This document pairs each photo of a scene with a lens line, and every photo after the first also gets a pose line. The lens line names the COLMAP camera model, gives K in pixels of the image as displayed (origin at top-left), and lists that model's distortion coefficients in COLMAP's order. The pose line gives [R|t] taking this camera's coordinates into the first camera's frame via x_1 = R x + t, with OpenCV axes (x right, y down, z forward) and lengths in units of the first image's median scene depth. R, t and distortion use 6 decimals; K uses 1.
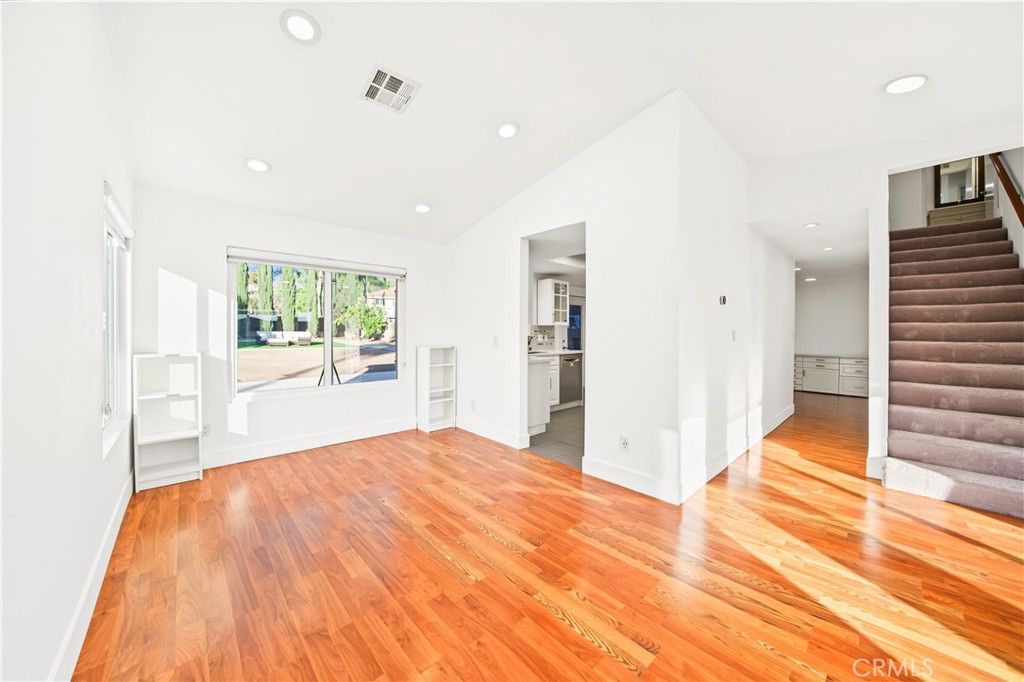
lens RADIAL K [[356.0, 0, 510.6], [0, 356.0, 333.4], [0, 0, 1]] dist [-0.022843, 0.001178]
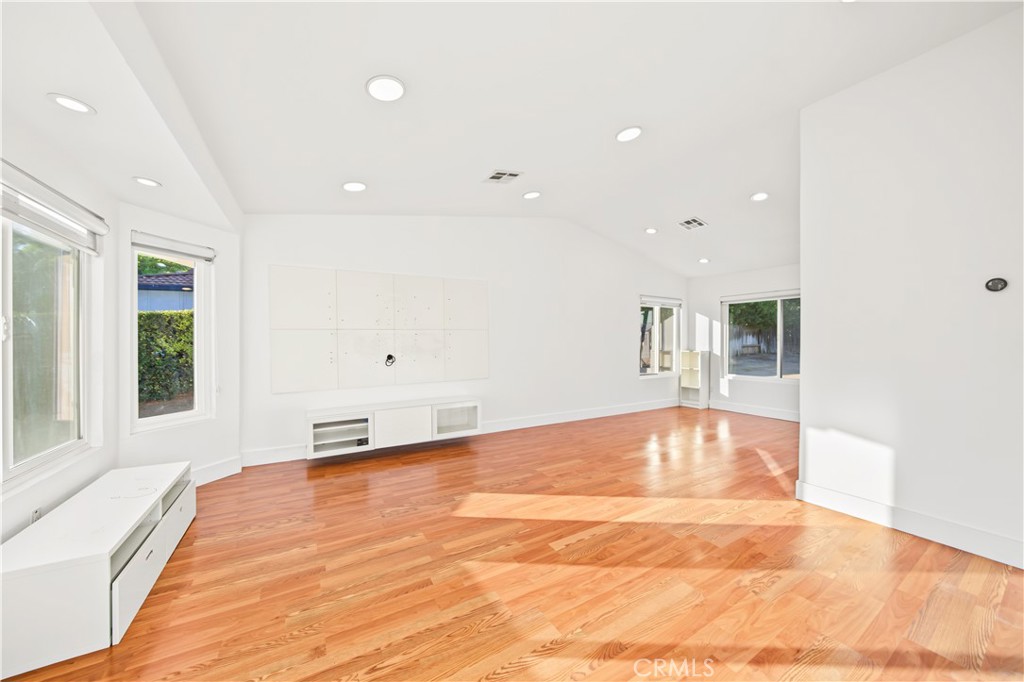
lens RADIAL K [[356.0, 0, 513.8], [0, 356.0, 343.8], [0, 0, 1]] dist [-0.022843, 0.001178]
pose [[-0.216605, 0.001408, -0.976258, 1.542819], [-0.005321, 0.999982, 0.002623, 0.013619], [0.976245, 0.005763, -0.216594, 0.344855]]
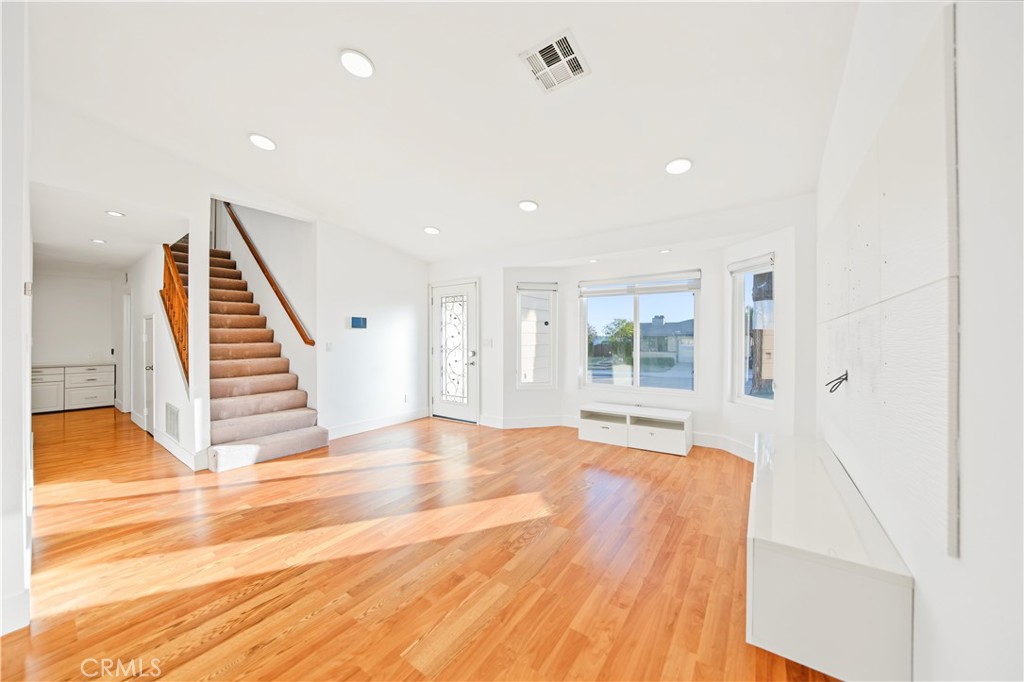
lens RADIAL K [[356.0, 0, 511.3], [0, 356.0, 336.4], [0, 0, 1]] dist [-0.022843, 0.001178]
pose [[-0.201154, -0.004789, 0.979548, -0.238051], [0.006674, 0.999958, 0.006259, -0.004323], [-0.979537, 0.007796, -0.201114, 0.275599]]
